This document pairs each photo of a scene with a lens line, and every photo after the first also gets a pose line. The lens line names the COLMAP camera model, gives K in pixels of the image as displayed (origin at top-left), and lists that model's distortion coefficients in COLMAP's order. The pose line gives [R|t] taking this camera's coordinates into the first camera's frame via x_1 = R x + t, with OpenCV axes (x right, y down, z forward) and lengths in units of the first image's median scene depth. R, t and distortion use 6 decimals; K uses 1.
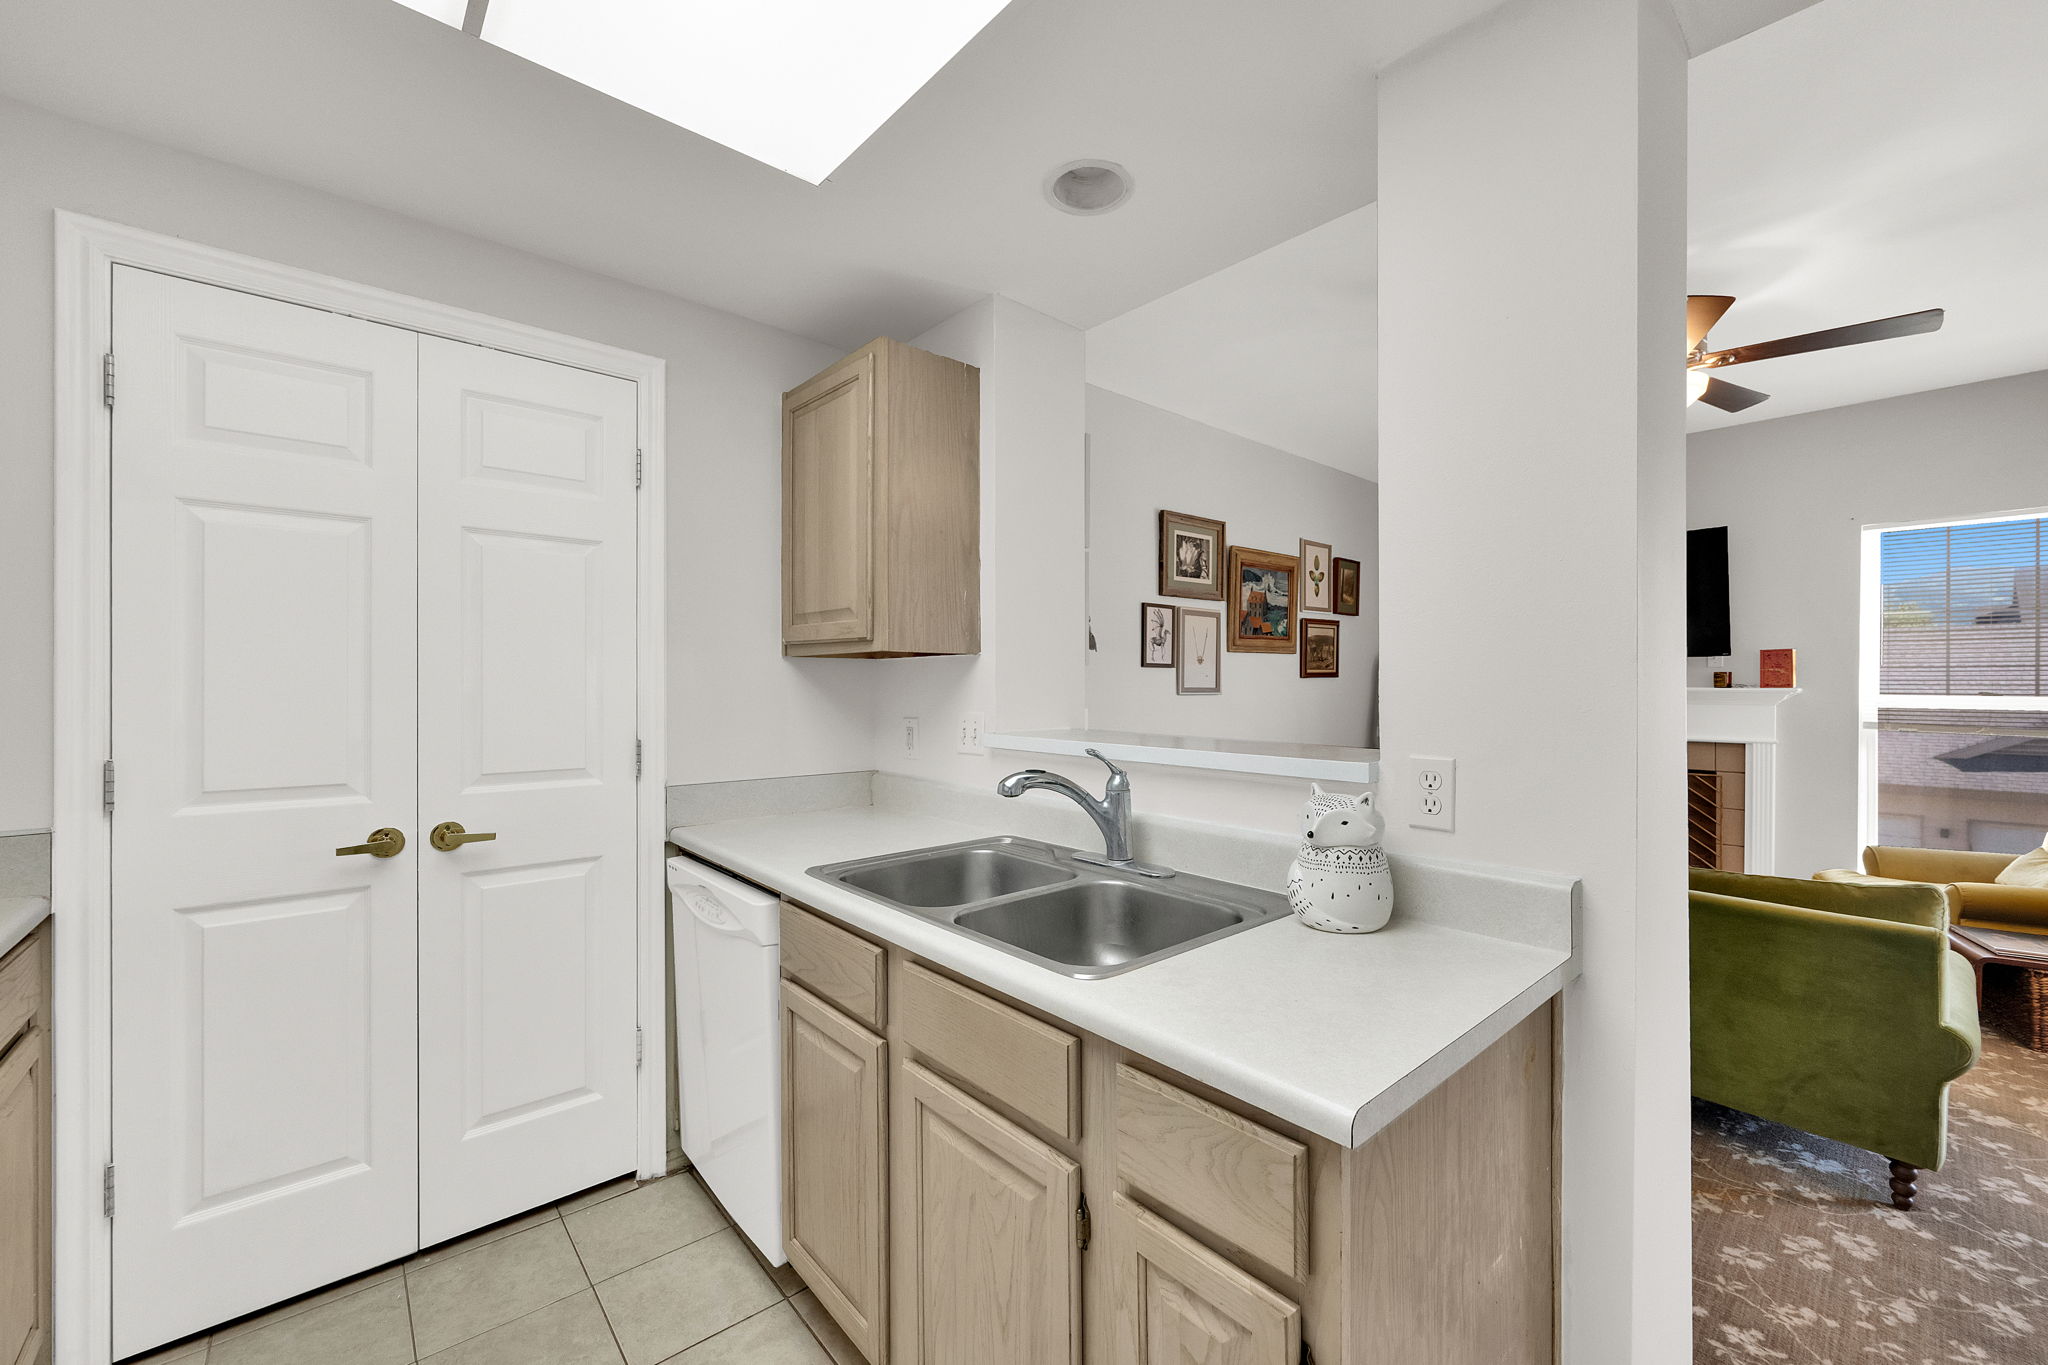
lens RADIAL K [[817.8, 0, 1024.0], [0, 817.8, 682.5], [0, 0, 1]] dist [-0.002350, -0.000433]
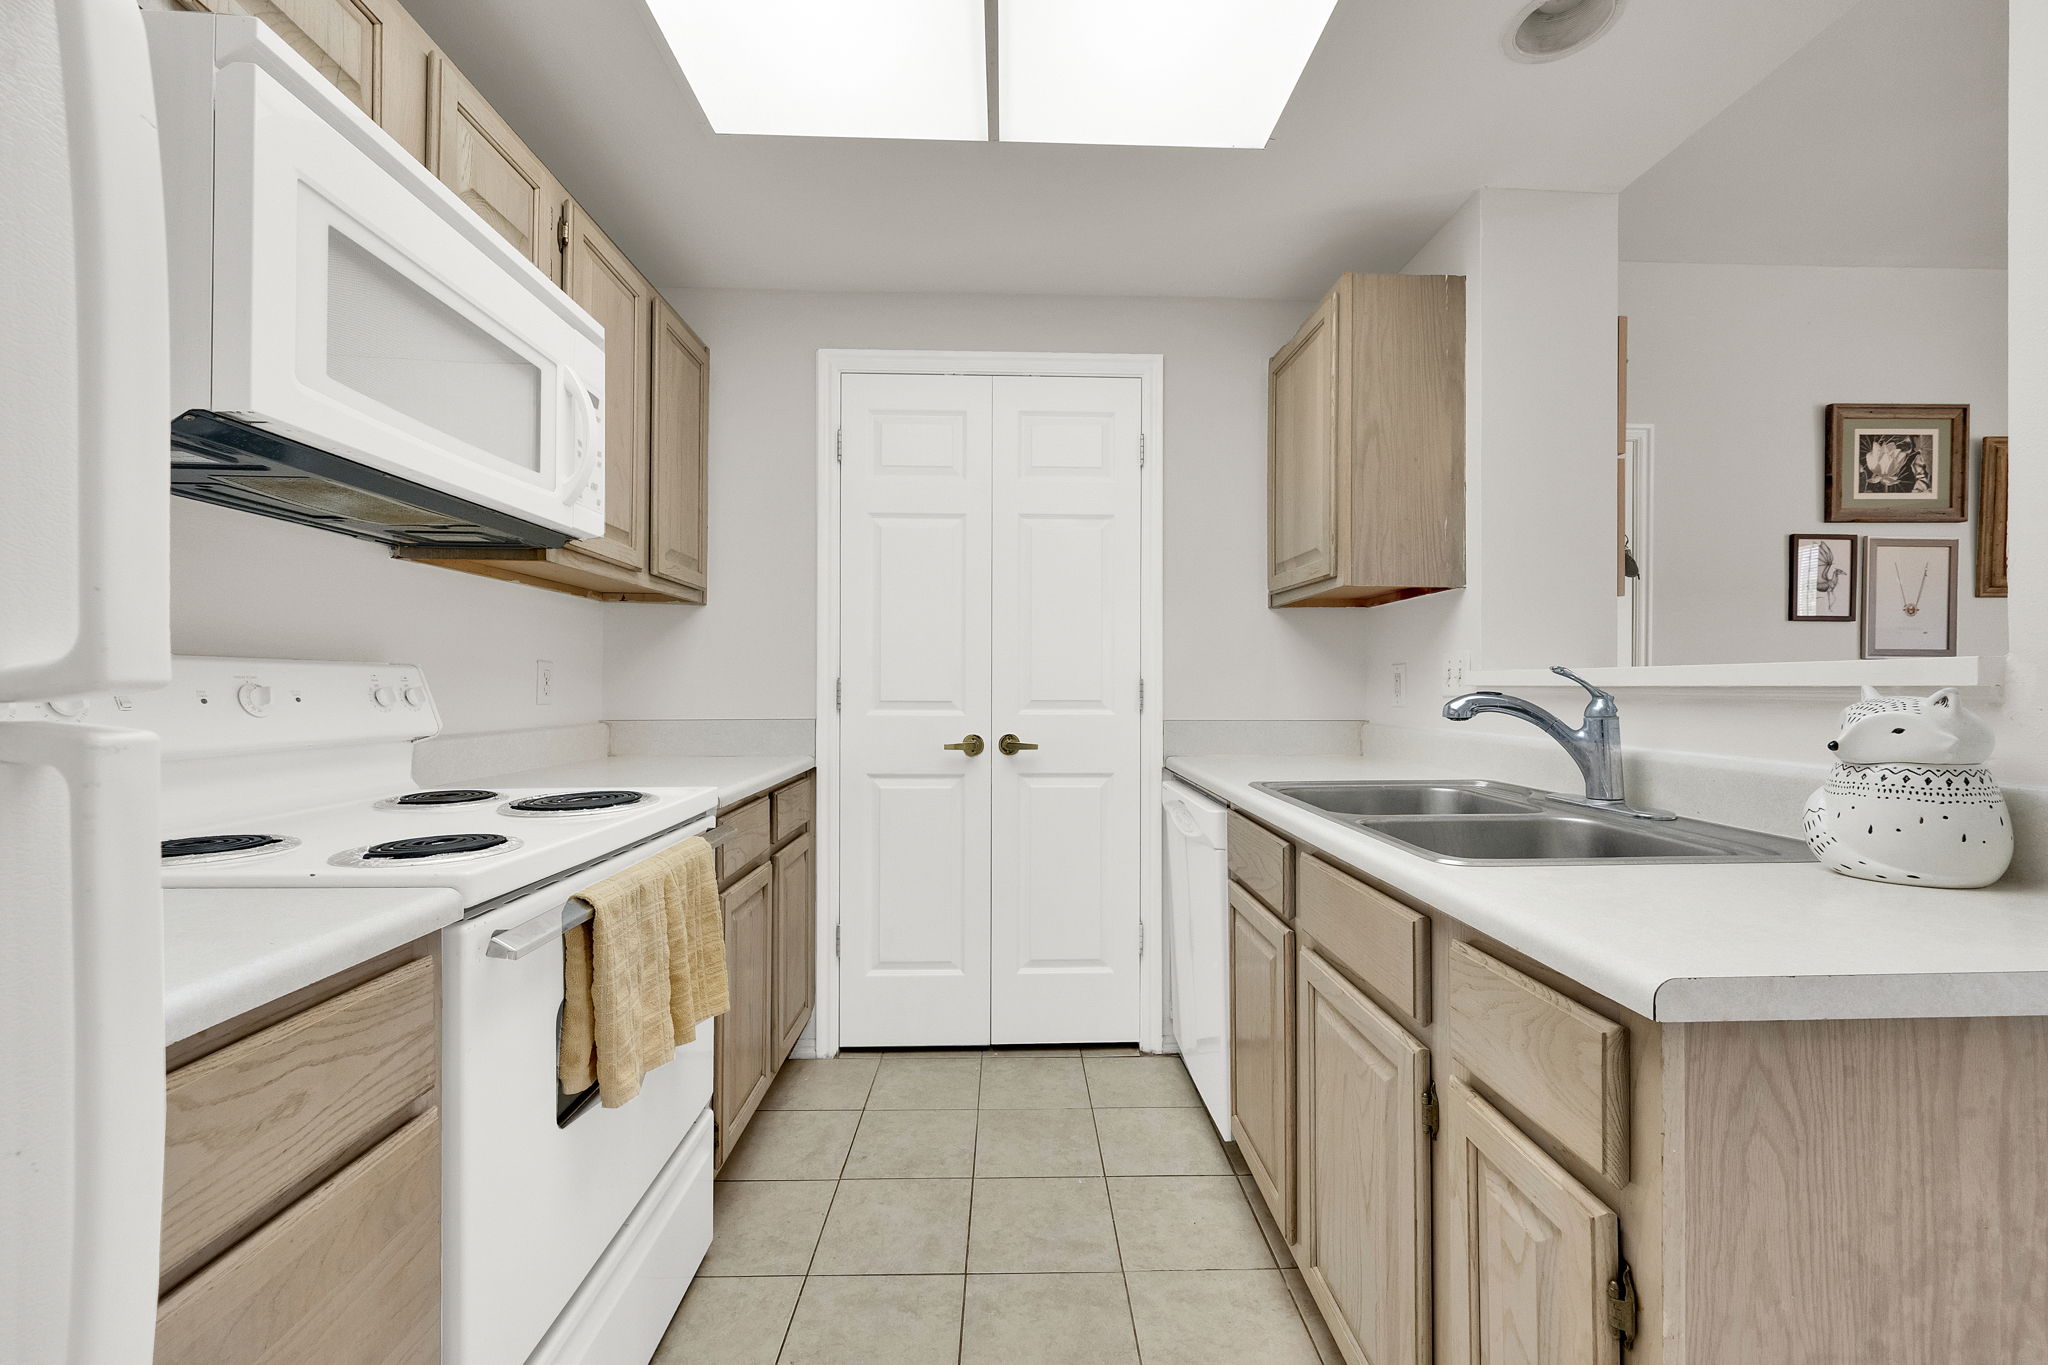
lens RADIAL K [[817.1, 0, 1029.8], [0, 817.1, 686.5], [0, 0, 1]] dist [-0.002164, -0.000201]
pose [[0.773082, 0.001647, -0.634305, 0.186136], [-0.002539, 0.999997, -0.000498, 0.097977], [0.634302, 0.001995, 0.773083, -0.023638]]
